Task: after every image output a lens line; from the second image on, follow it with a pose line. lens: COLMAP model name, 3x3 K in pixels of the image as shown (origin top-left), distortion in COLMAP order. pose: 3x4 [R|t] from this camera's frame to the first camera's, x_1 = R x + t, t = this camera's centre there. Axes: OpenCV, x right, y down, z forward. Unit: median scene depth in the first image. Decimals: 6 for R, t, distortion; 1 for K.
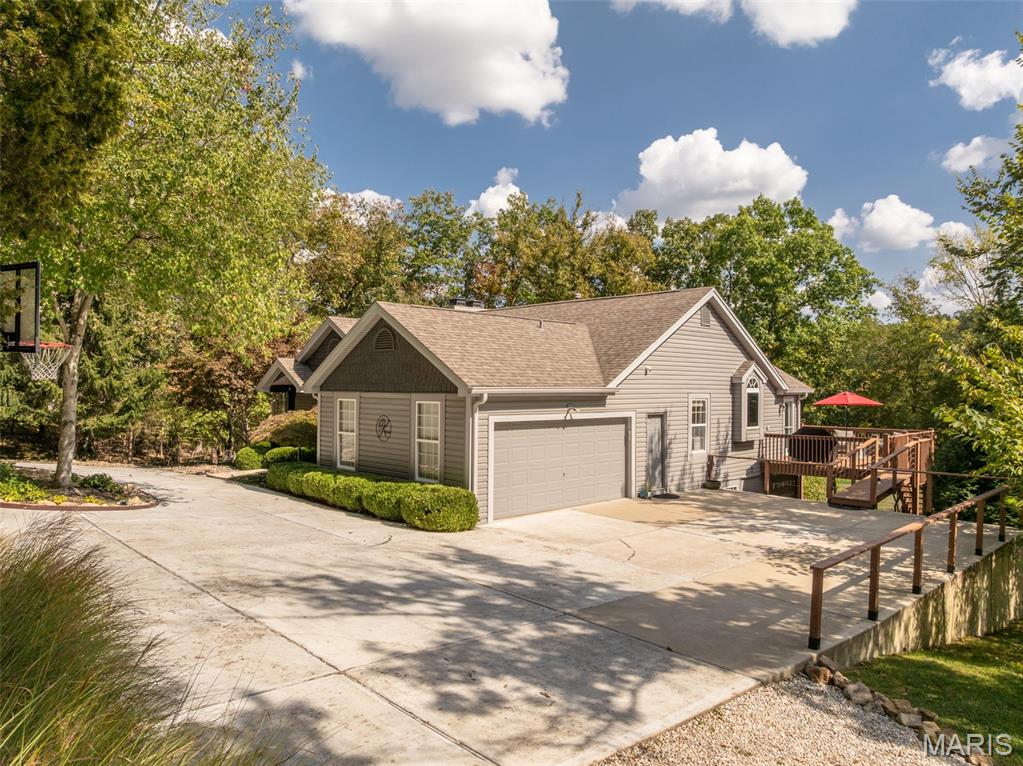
lens RADIAL K [[720.3, 0, 534.8], [0, 720.3, 385.3], [0, 0, 1]] dist [-0.039790, 0.002577]
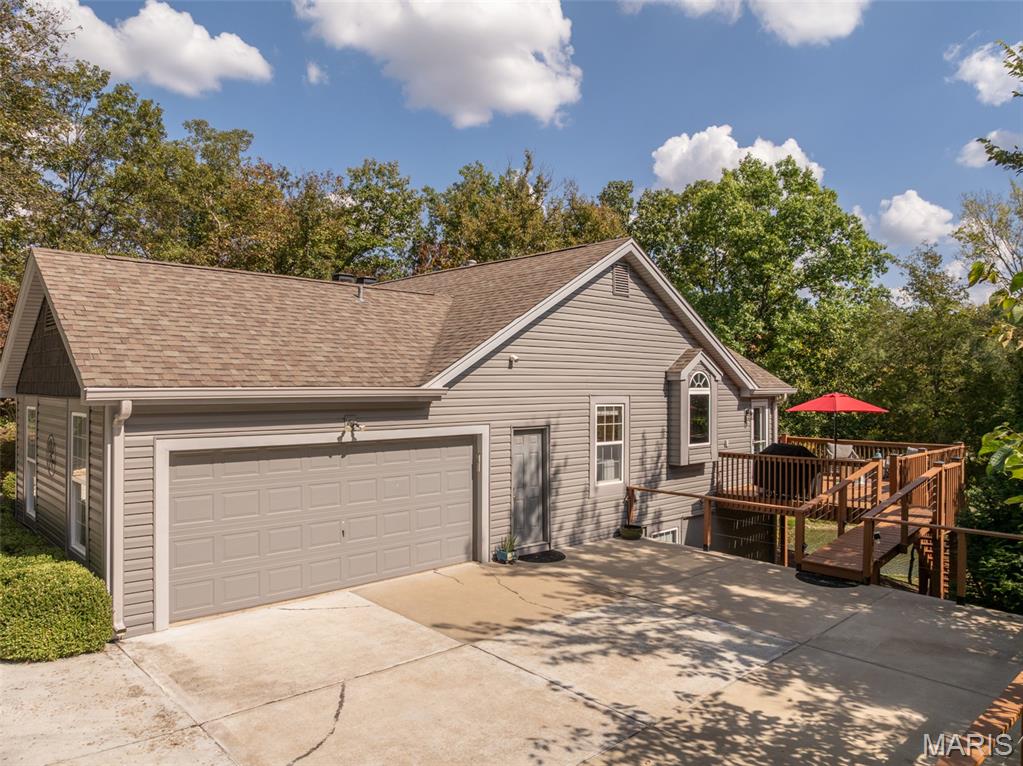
lens RADIAL K [[720.3, 0, 514.4], [0, 720.3, 383.7], [0, 0, 1]] dist [-0.039790, 0.002577]
pose [[0.999012, -0.001309, -0.044416, 0.151740], [0.001368, 0.999998, 0.001280, -0.000951], [0.044414, -0.001339, 0.999012, 0.291930]]
